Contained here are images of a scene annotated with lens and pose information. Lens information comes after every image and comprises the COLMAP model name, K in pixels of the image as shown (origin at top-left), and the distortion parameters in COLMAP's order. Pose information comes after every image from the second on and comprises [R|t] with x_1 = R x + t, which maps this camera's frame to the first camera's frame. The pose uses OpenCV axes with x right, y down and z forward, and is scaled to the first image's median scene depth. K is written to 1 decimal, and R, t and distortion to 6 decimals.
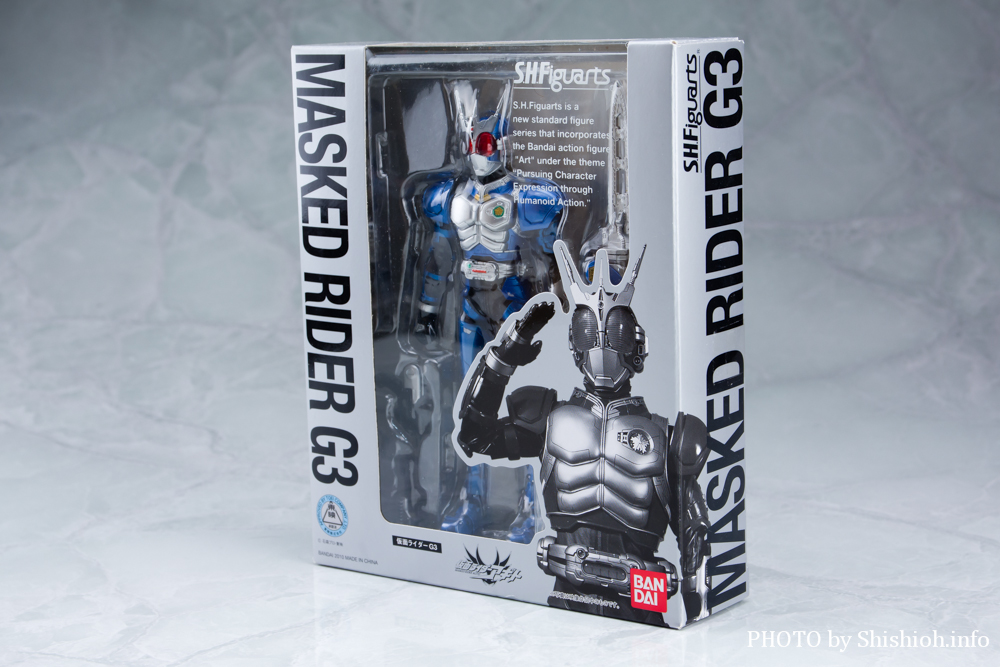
lens RADIAL K [[1801.3, 0, 530.0], [0, 1801.3, 331.7], [0, 0, 1]] dist [0.005144, 0.112018]
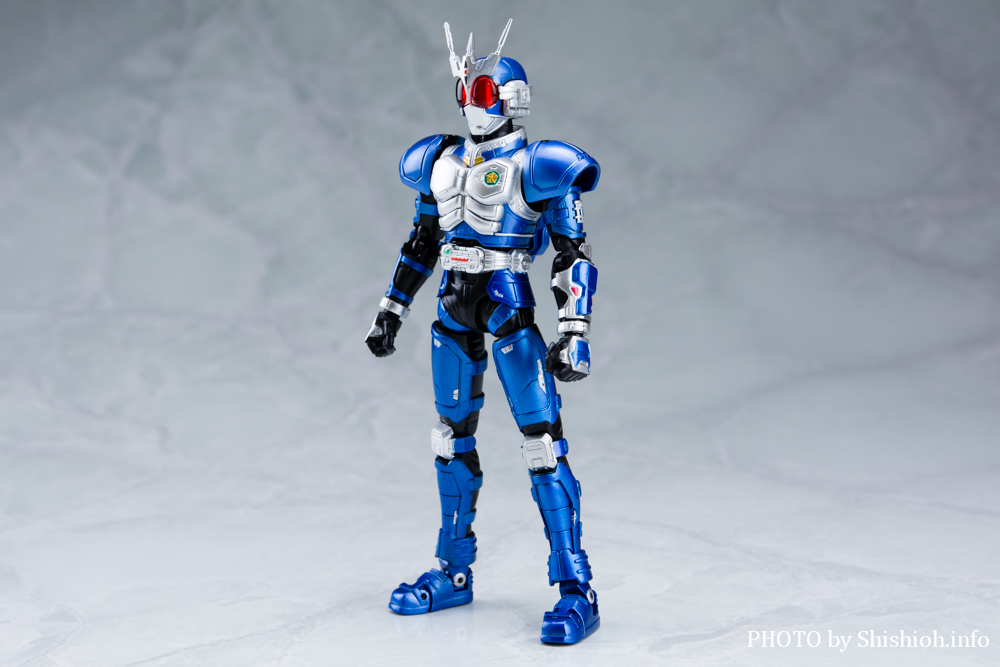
lens RADIAL K [[1784.9, 0, 500.0], [0, 1784.9, 333.5], [0, 0, 1]] dist [-0.000886, 0.148678]
pose [[0.999983, -0.005707, -0.001193, -0.017141], [0.005630, 0.998375, -0.056705, 0.056761], [0.001515, 0.056697, 0.998390, 0.161215]]
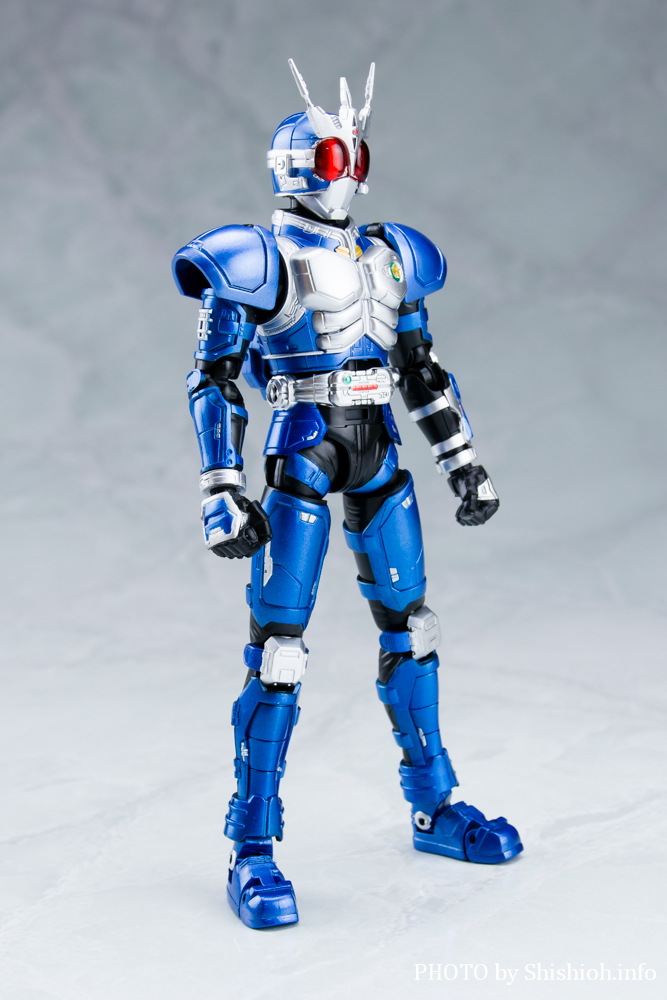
lens RADIAL K [[1864.3, 0, 353.7], [0, 1864.3, 500.0], [0, 0, 1]] dist [-0.015629, 0.003524]
pose [[0.999439, -0.033477, 0.000414, -0.017258], [0.033475, 0.998997, -0.029751, 0.050717], [0.000583, 0.029749, 0.999557, 0.239087]]
